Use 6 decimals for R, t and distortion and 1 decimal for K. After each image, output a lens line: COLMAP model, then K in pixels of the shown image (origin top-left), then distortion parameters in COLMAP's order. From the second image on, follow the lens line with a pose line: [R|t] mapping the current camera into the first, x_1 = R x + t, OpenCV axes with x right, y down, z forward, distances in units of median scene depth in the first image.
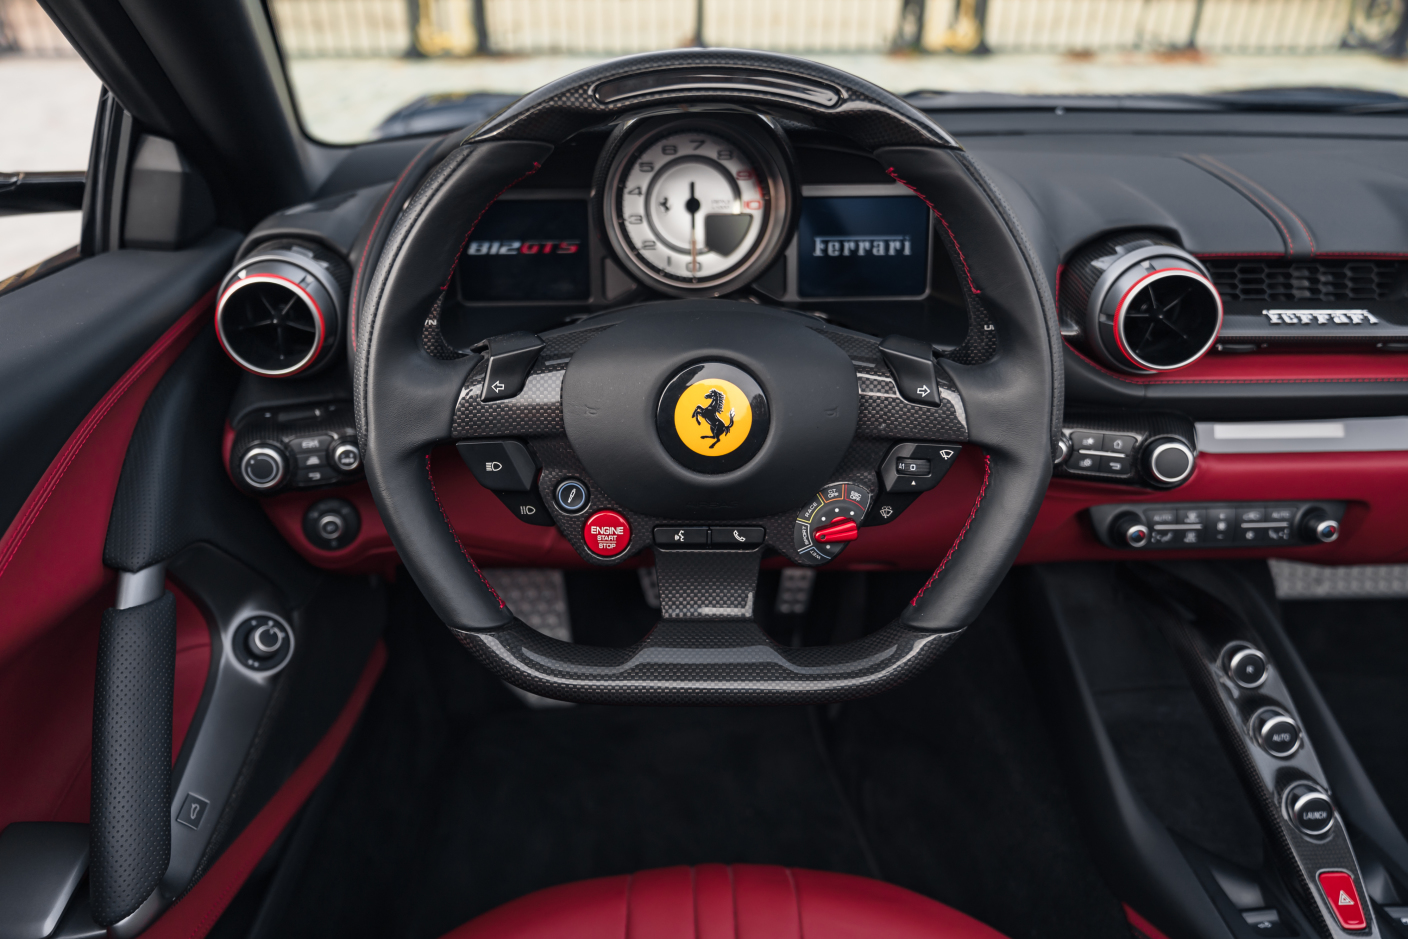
lens RADIAL K [[988.1, 0, 702.6], [0, 988.1, 474.9], [0, 0, 1]] dist [-0.024488, 0.010959]
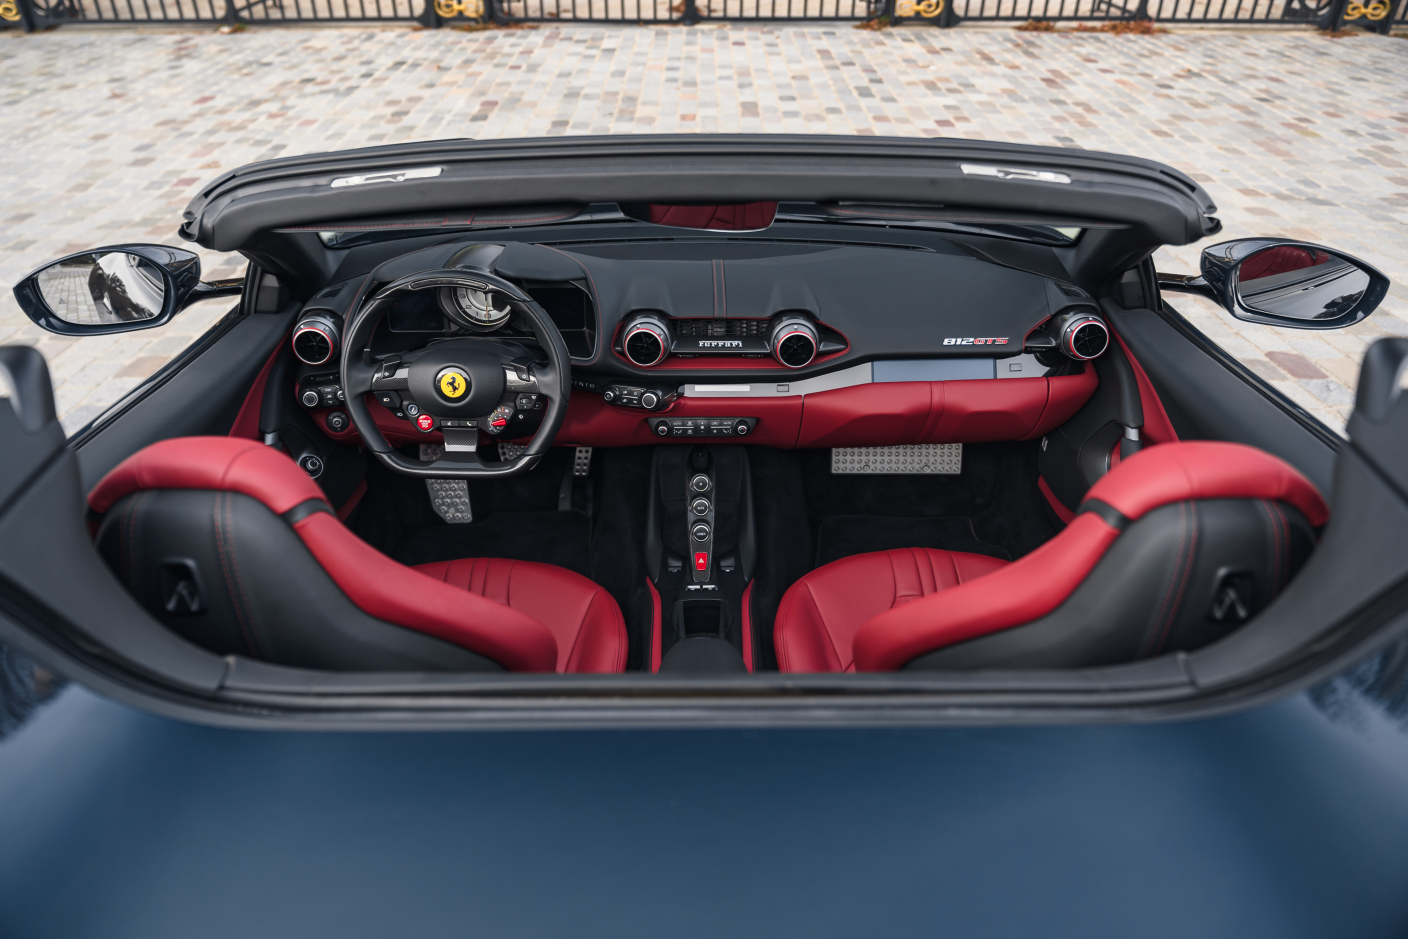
lens RADIAL K [[988.1, 0, 714.6], [0, 988.1, 474.2], [0, 0, 1]] dist [-0.024488, 0.010959]
pose [[0.999690, 0.014089, -0.020508, 0.735302], [-0.012615, 0.997445, 0.070316, -0.004925], [0.021447, -0.070035, 0.997314, -1.722285]]
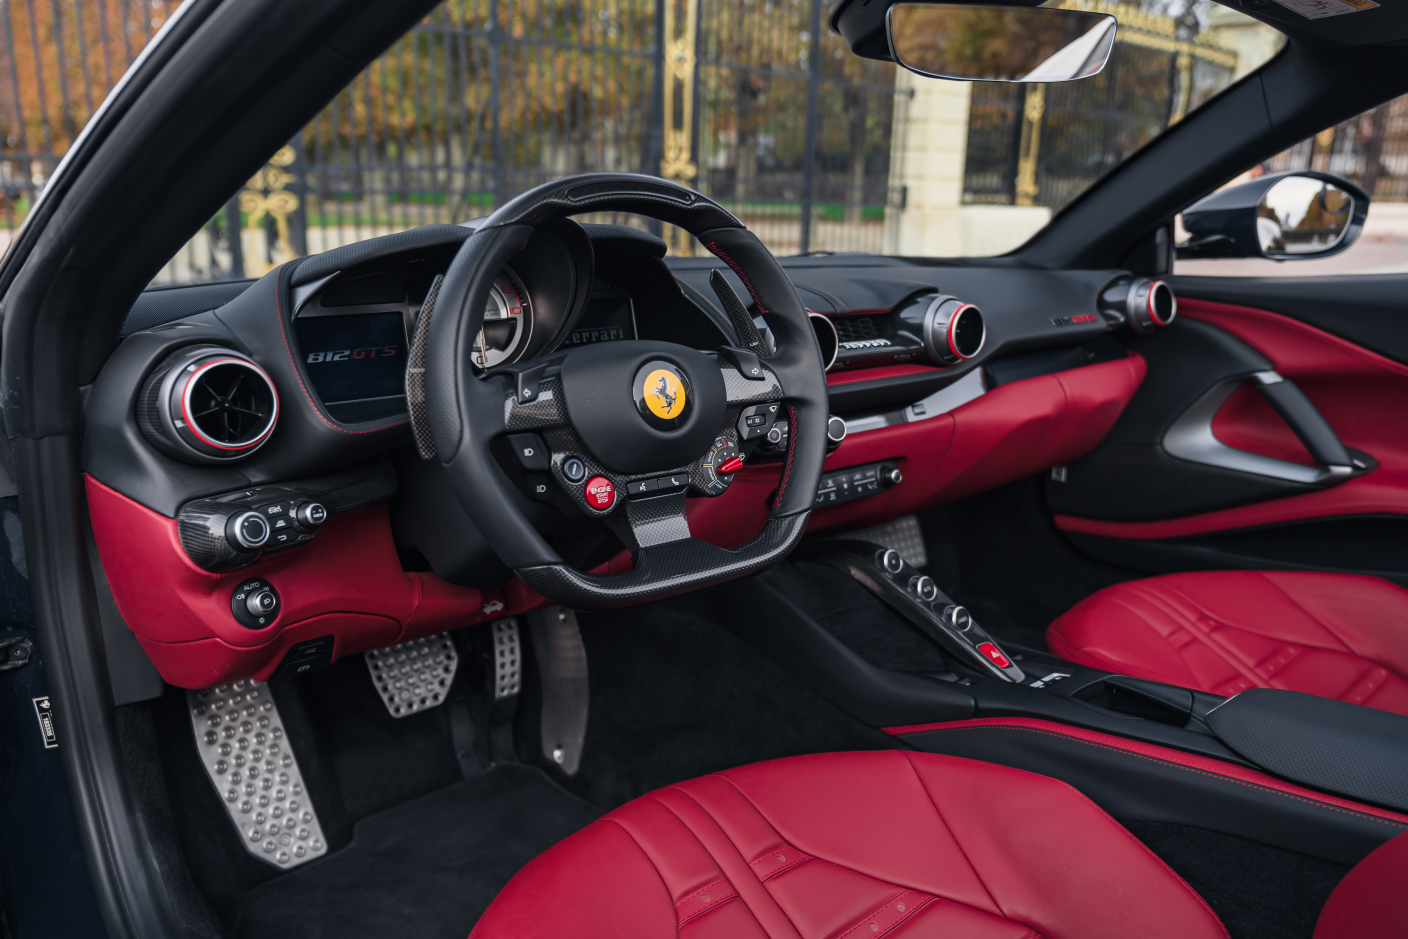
lens RADIAL K [[1078.1, 0, 728.4], [0, 1078.1, 502.6], [0, 0, 1]] dist [-0.015170, -0.001443]
pose [[0.783544, -0.160830, 0.600161, -0.771965], [0.282562, 0.952492, -0.113654, 0.262633], [-0.553370, 0.258635, 0.791764, -0.284410]]
